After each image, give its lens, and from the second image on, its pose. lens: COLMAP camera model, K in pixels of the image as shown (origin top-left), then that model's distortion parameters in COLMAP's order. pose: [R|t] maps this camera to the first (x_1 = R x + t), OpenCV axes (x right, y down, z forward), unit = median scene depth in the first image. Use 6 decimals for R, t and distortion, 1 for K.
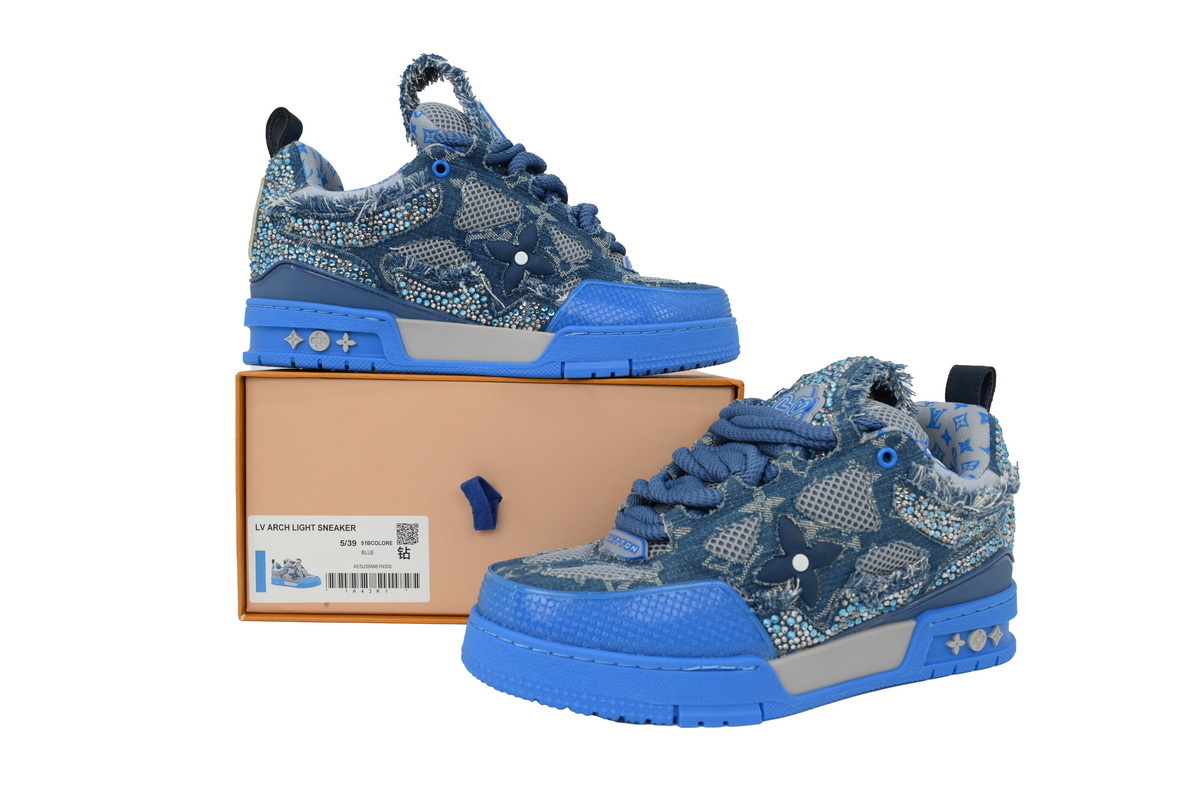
lens RADIAL K [[974.1, 0, 602.9], [0, 974.1, 394.5], [0, 0, 1]] dist [0.014627, -0.008682]
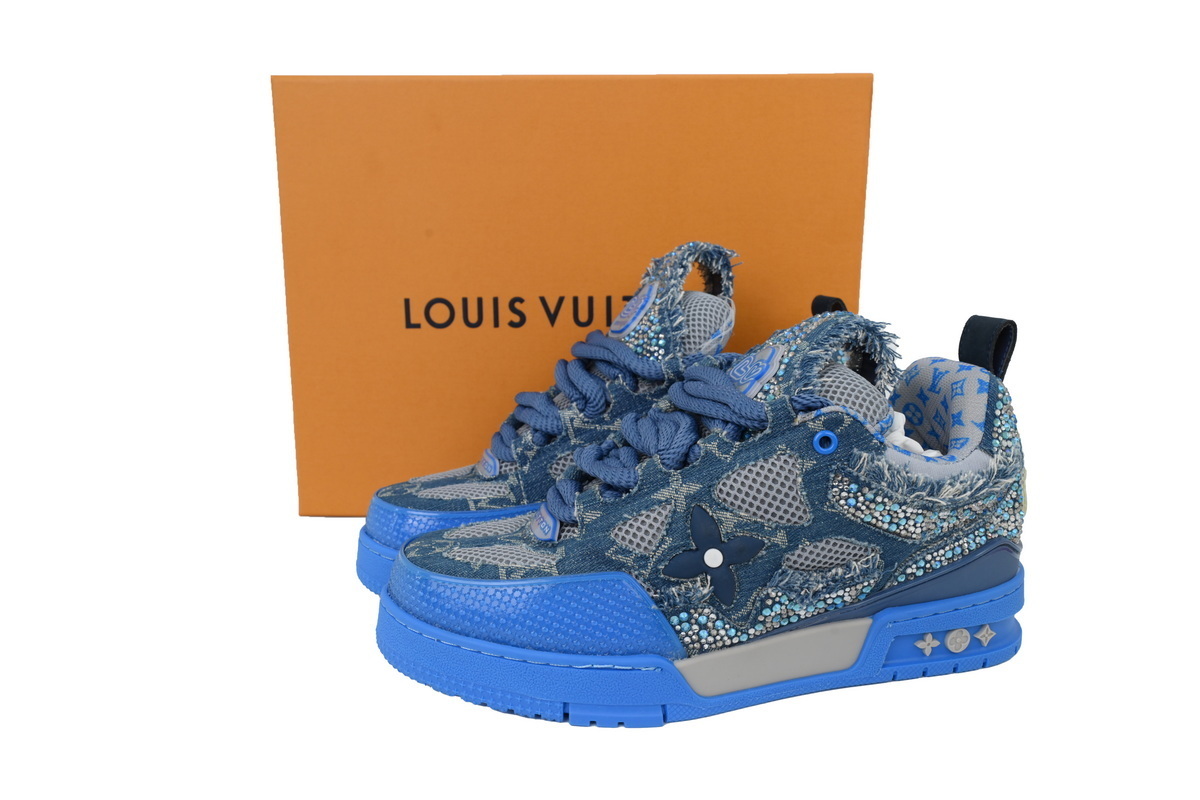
lens RADIAL K [[974.1, 0, 599.4], [0, 974.1, 396.5], [0, 0, 1]] dist [0.014627, -0.008682]
pose [[0.975569, 0.020268, -0.218757, 0.283982], [0.008145, 0.991714, 0.128207, -0.088287], [0.219543, -0.126857, 0.967320, 0.122091]]
